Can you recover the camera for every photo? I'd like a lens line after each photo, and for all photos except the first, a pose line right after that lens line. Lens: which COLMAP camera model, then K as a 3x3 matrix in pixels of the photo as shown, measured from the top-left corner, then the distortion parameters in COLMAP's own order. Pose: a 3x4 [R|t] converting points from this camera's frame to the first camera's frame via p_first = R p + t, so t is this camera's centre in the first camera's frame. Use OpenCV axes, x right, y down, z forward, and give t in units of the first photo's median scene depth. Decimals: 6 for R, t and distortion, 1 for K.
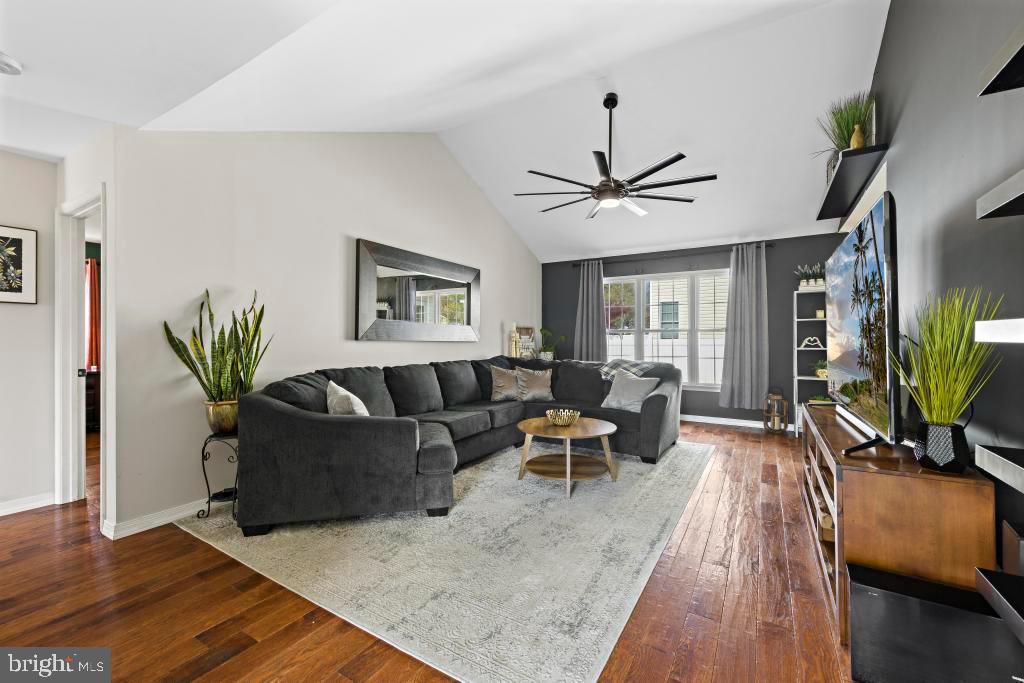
lens RADIAL K [[423.3, 0, 512.0], [0, 423.3, 341.5], [0, 0, 1]] dist [0.000615, 0.000051]
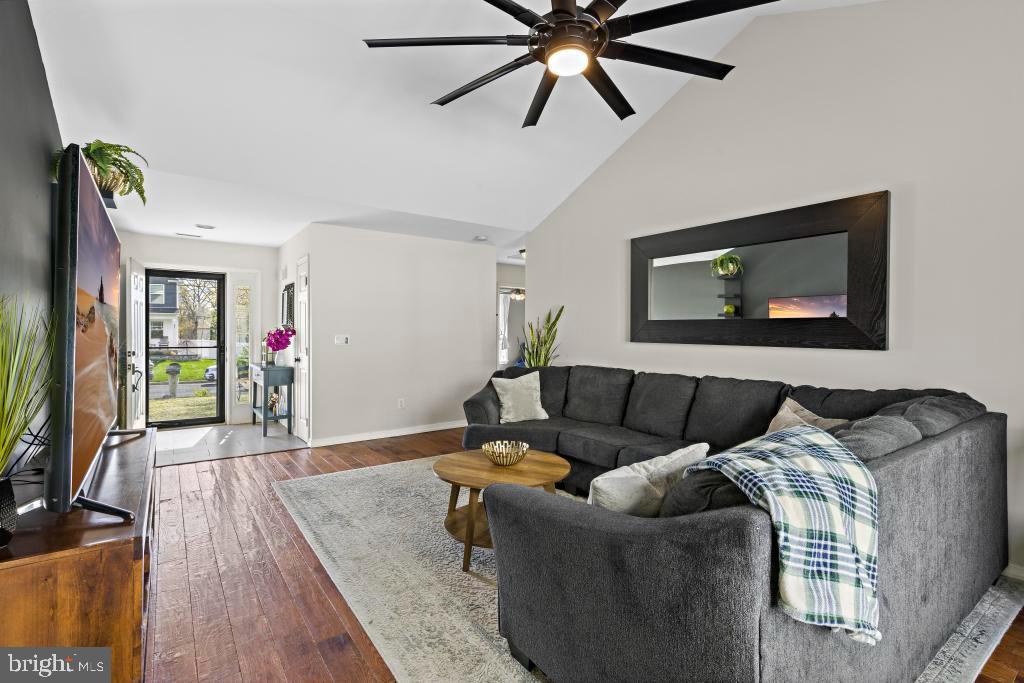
lens RADIAL K [[481.0, 0, 512.0], [0, 481.0, 341.5], [0, 0, 1]] dist [0.000553, 0.000111]
pose [[-0.394396, 0.016918, -0.918785, 0.862568], [-0.016920, 0.999527, 0.025668, -0.032975], [0.918785, 0.025669, -0.393923, 1.328084]]
